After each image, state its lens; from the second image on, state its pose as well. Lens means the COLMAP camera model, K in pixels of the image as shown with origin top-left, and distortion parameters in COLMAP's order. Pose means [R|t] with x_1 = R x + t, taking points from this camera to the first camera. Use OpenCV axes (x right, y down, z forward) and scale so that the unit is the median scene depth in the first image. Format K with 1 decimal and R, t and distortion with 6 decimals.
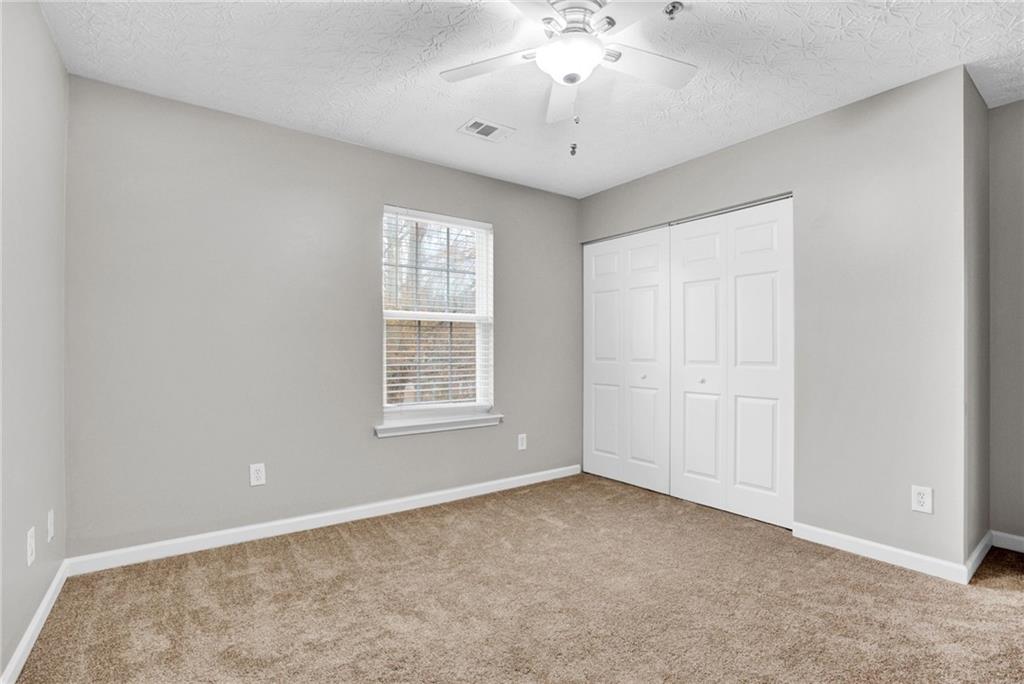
lens RADIAL K [[478.9, 0, 511.9], [0, 478.9, 351.6], [0, 0, 1]] dist [-0.071023, 0.025936]
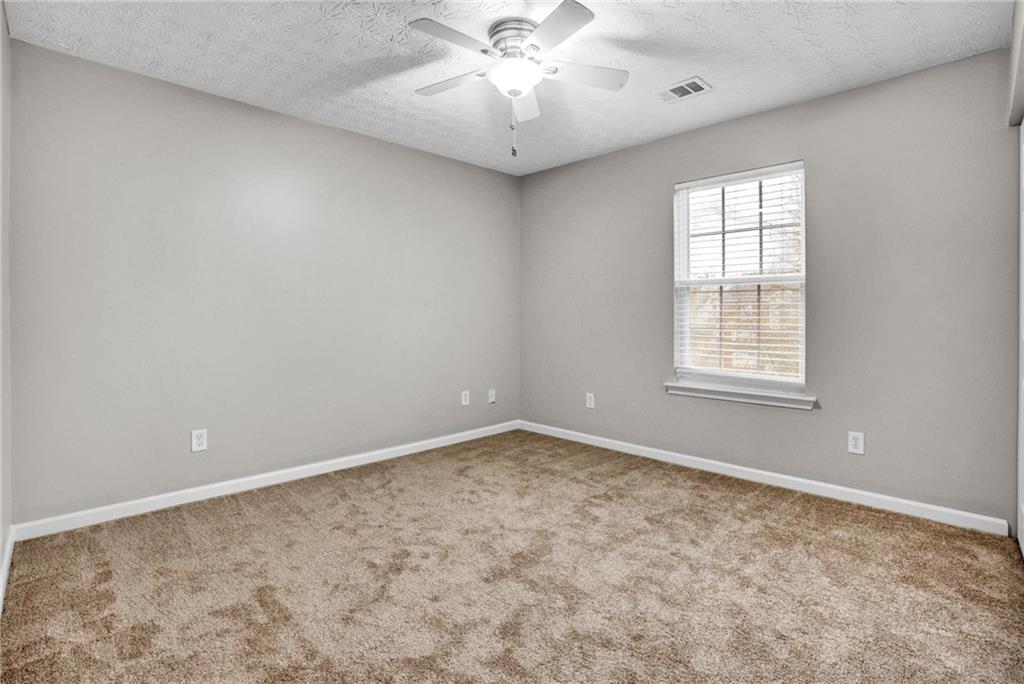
lens RADIAL K [[473.9, 0, 521.0], [0, 473.9, 324.0], [0, 0, 1]] dist [-0.070288, 0.025801]
pose [[0.170597, 0.020361, -0.985130, 0.759787], [-0.001289, 0.999790, 0.020440, -0.006275], [0.985340, -0.002217, 0.170588, 0.463960]]
